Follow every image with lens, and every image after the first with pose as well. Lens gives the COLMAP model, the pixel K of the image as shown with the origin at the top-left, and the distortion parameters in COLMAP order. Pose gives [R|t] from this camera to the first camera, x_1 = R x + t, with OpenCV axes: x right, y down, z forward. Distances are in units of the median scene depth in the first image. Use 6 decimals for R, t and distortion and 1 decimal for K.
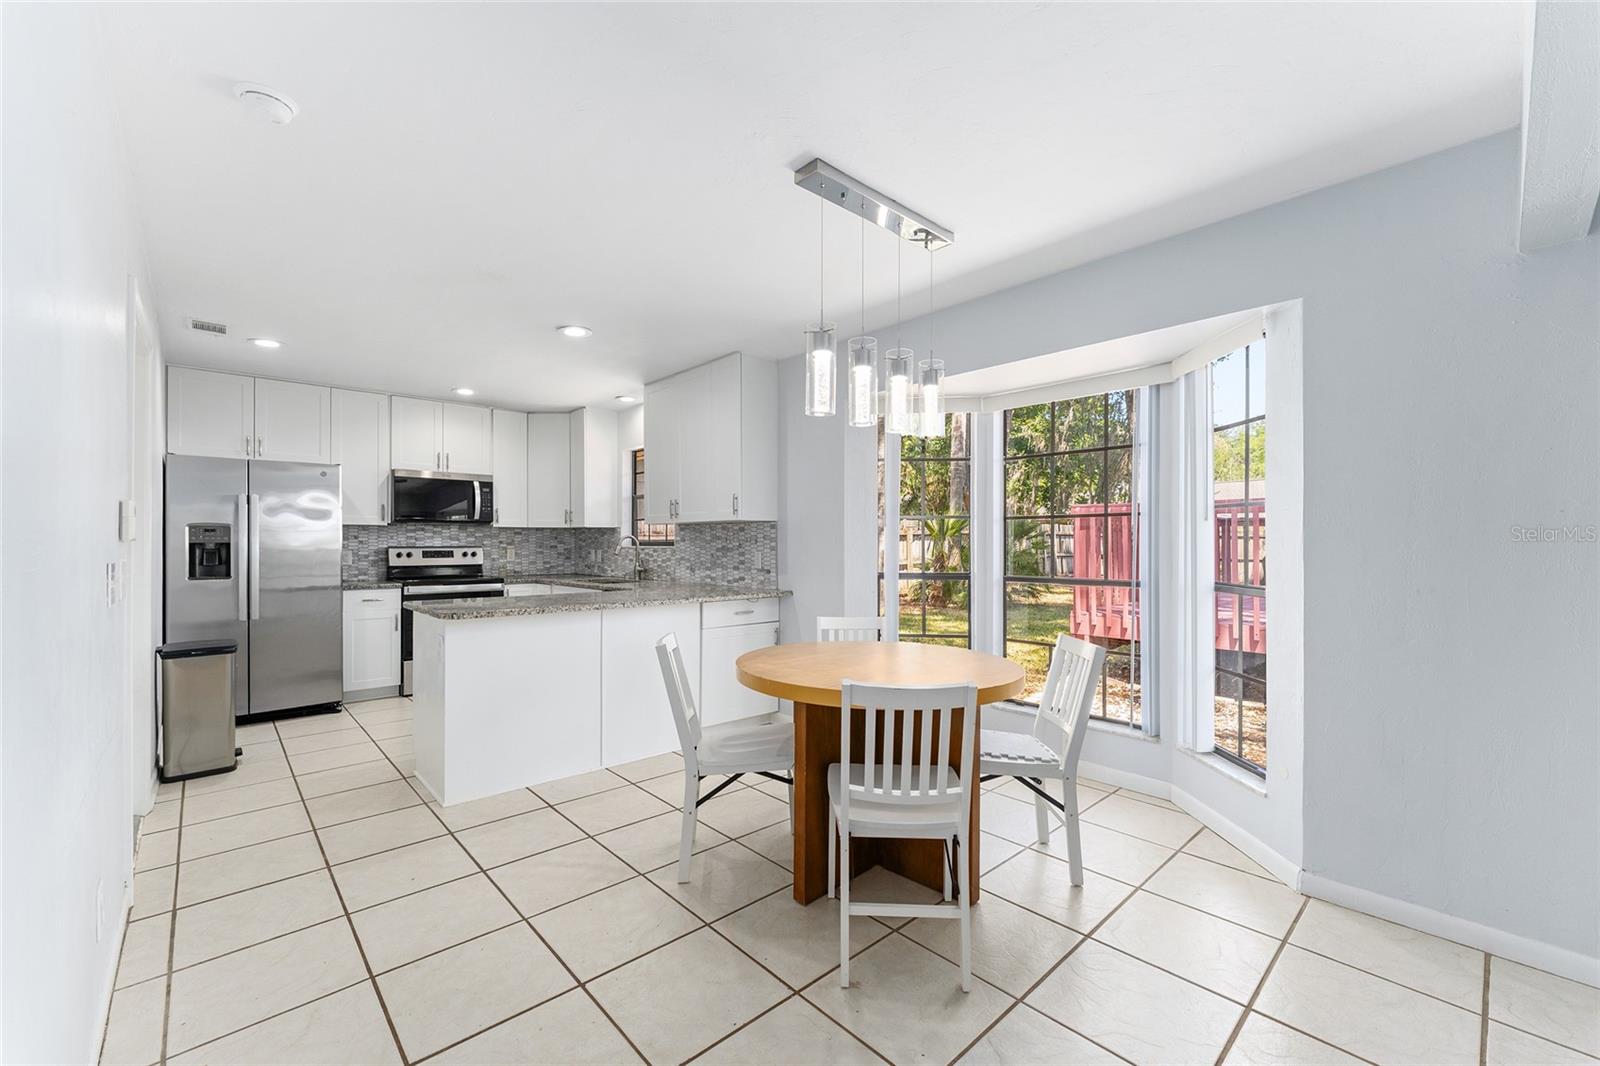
lens RADIAL K [[650.8, 0, 804.6], [0, 650.8, 543.6], [0, 0, 1]] dist [-0.003913, -0.000891]
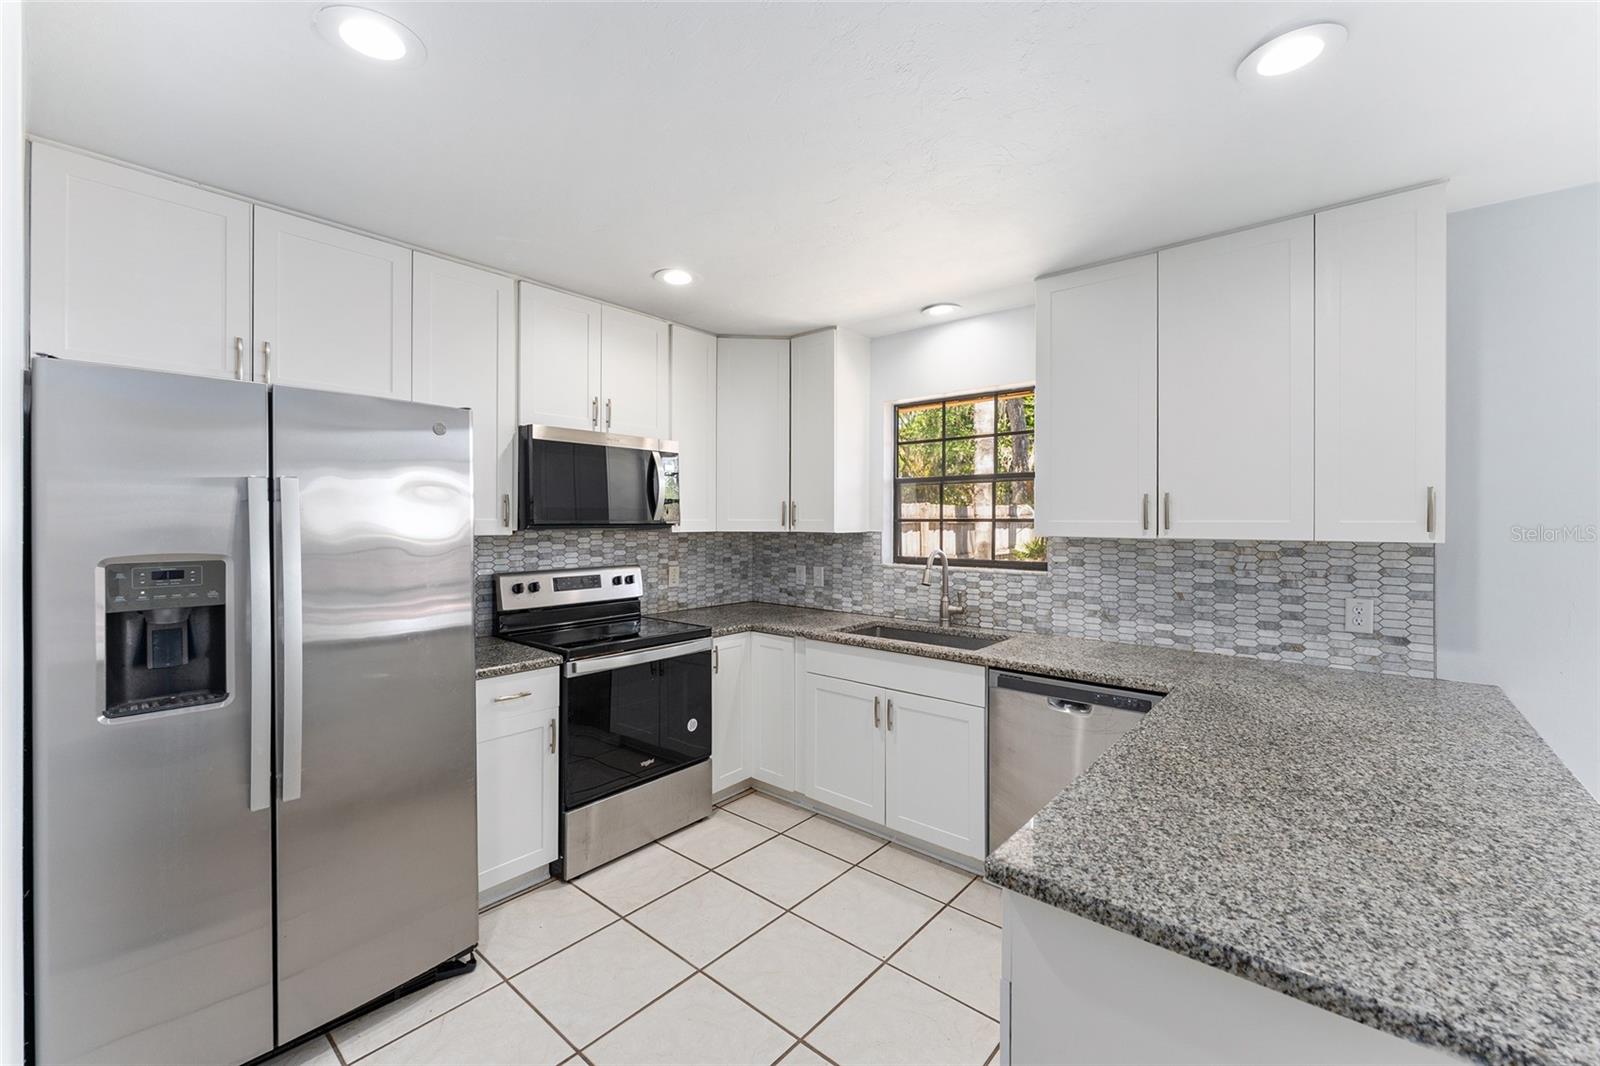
lens RADIAL K [[650.8, 0, 808.5], [0, 650.8, 519.2], [0, 0, 1]] dist [-0.003913, -0.000891]
pose [[0.993108, 0.002116, 0.117180, -0.495895], [-0.002036, 0.999998, -0.000801, -0.043018], [-0.117181, 0.000556, 0.993110, 0.490820]]
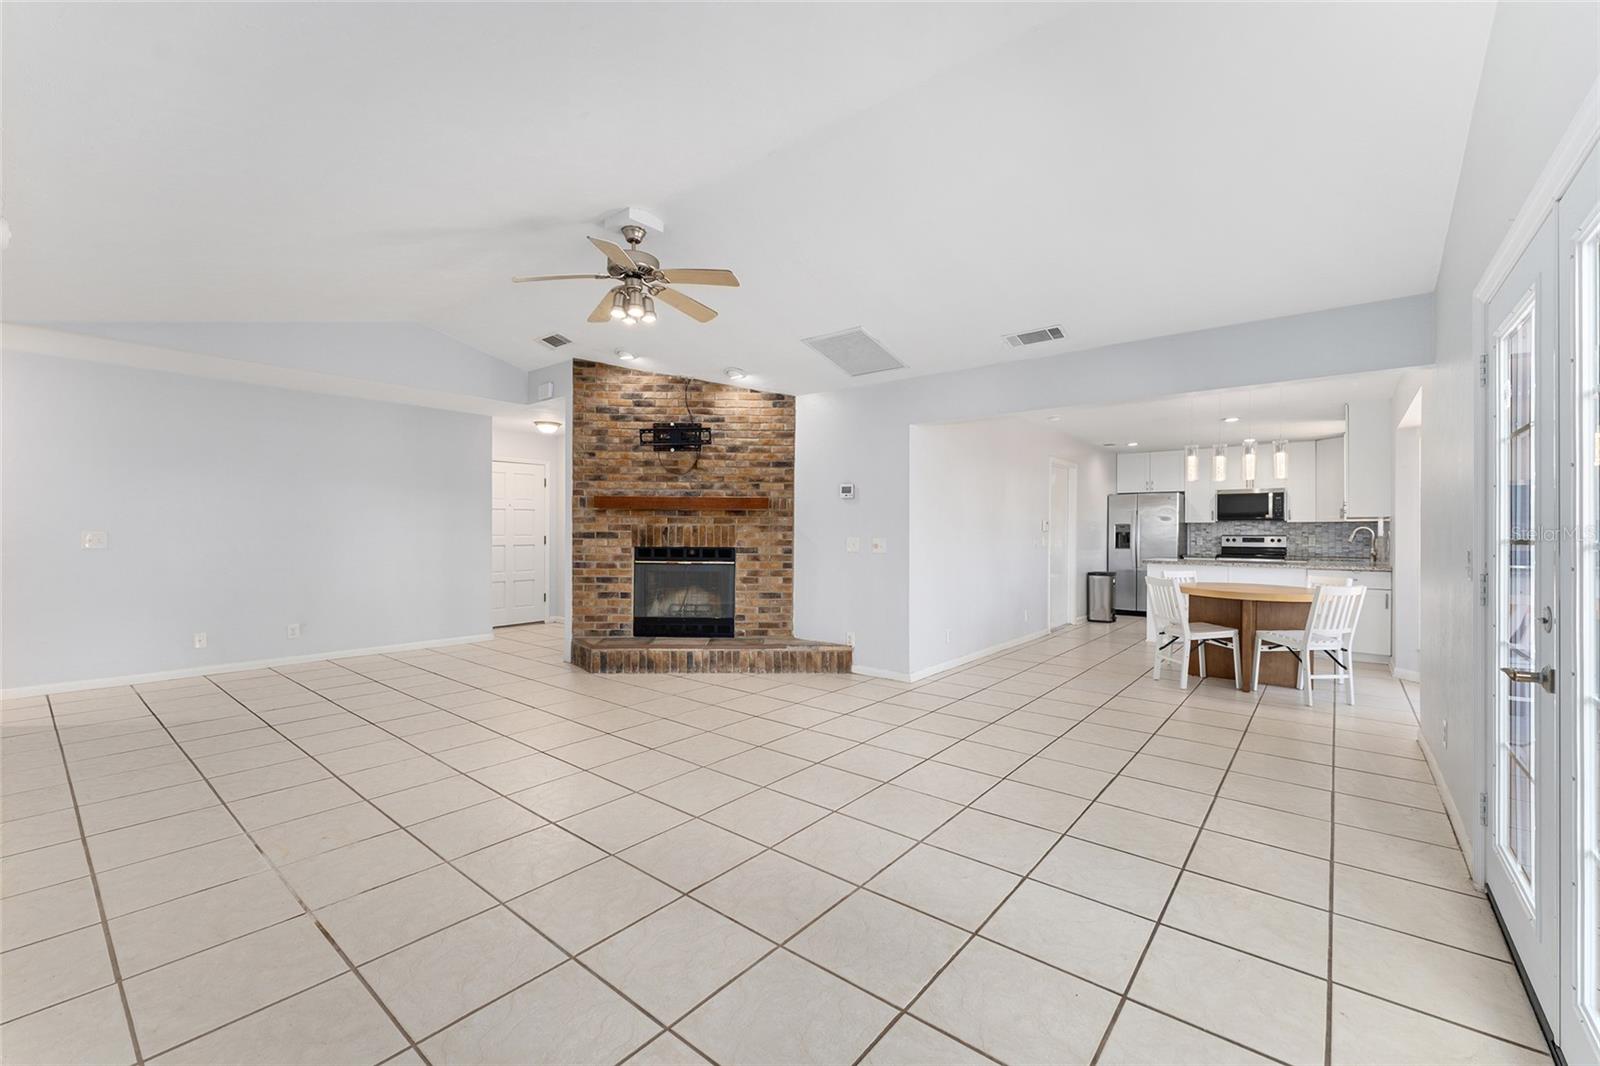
lens RADIAL K [[650.8, 0, 795.2], [0, 650.8, 526.4], [0, 0, 1]] dist [-0.003913, -0.000891]
pose [[0.131647, -0.007658, -0.991267, 0.982489], [-0.004474, 0.999955, -0.008319, 0.001641], [0.991287, 0.005530, 0.131607, -0.362343]]
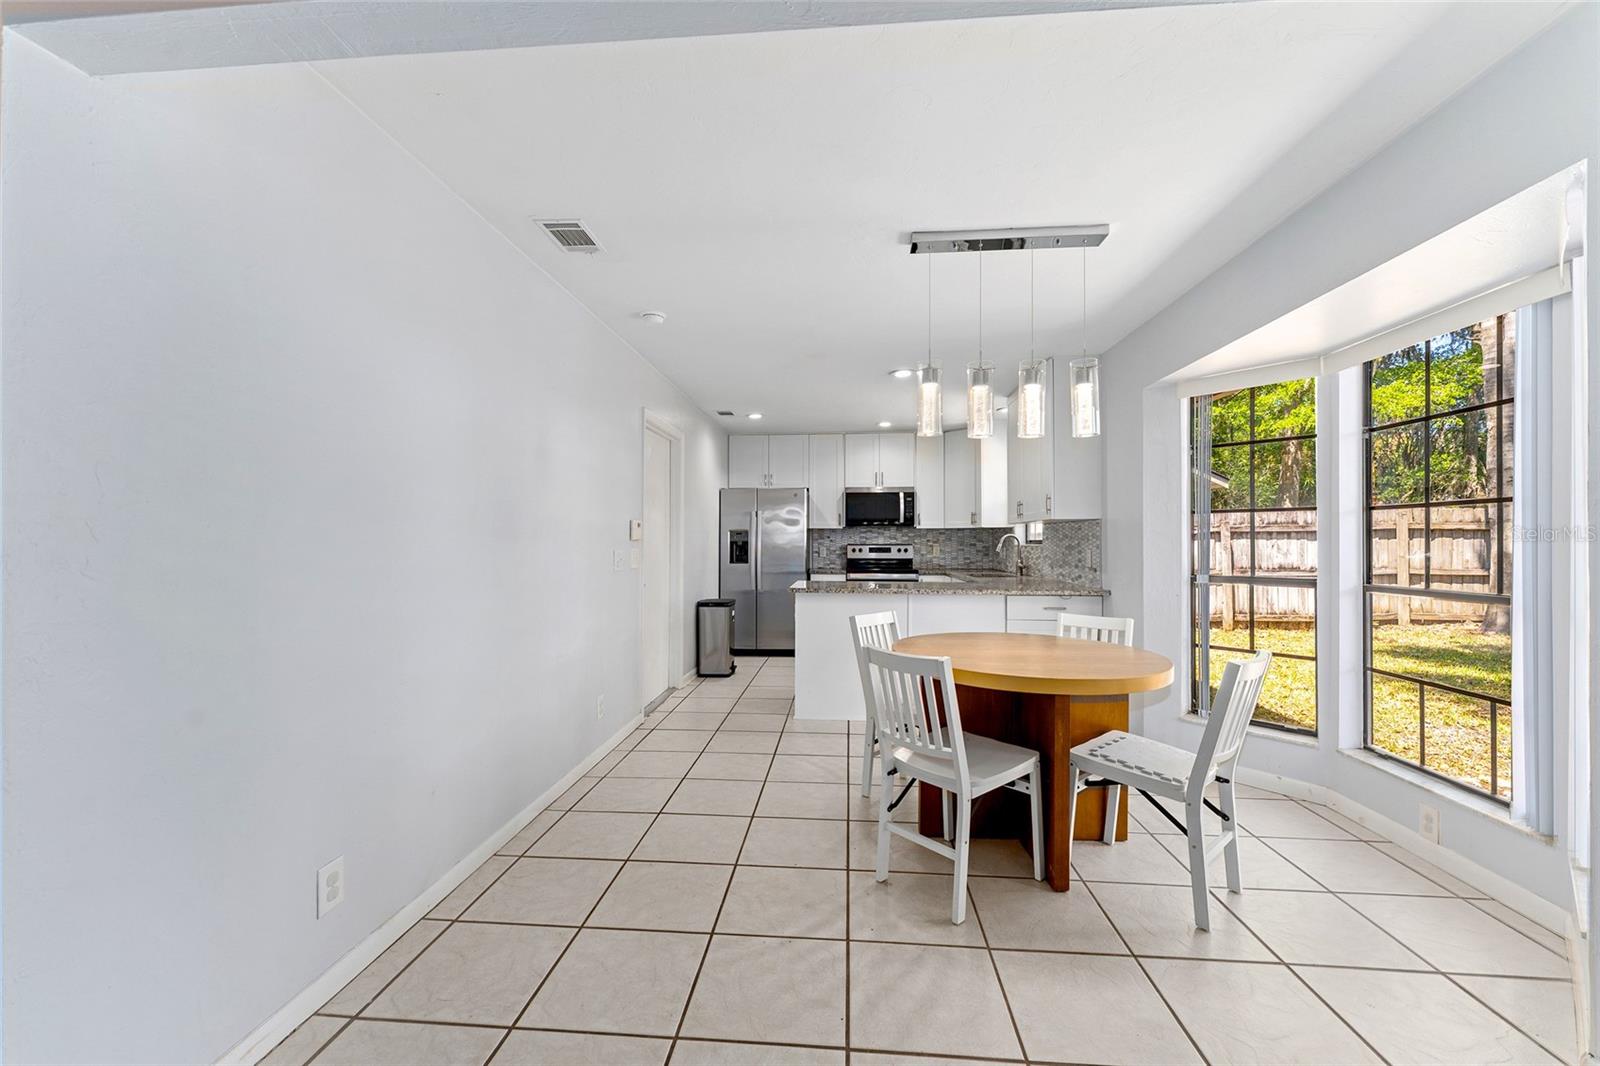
lens RADIAL K [[650.8, 0, 792.1], [0, 650.8, 537.9], [0, 0, 1]] dist [-0.003913, -0.000891]
pose [[0.670738, -0.004710, -0.741680, 0.322702], [-0.000453, 0.999977, -0.006760, 0.000875], [0.741695, 0.004870, 0.670720, -0.002486]]
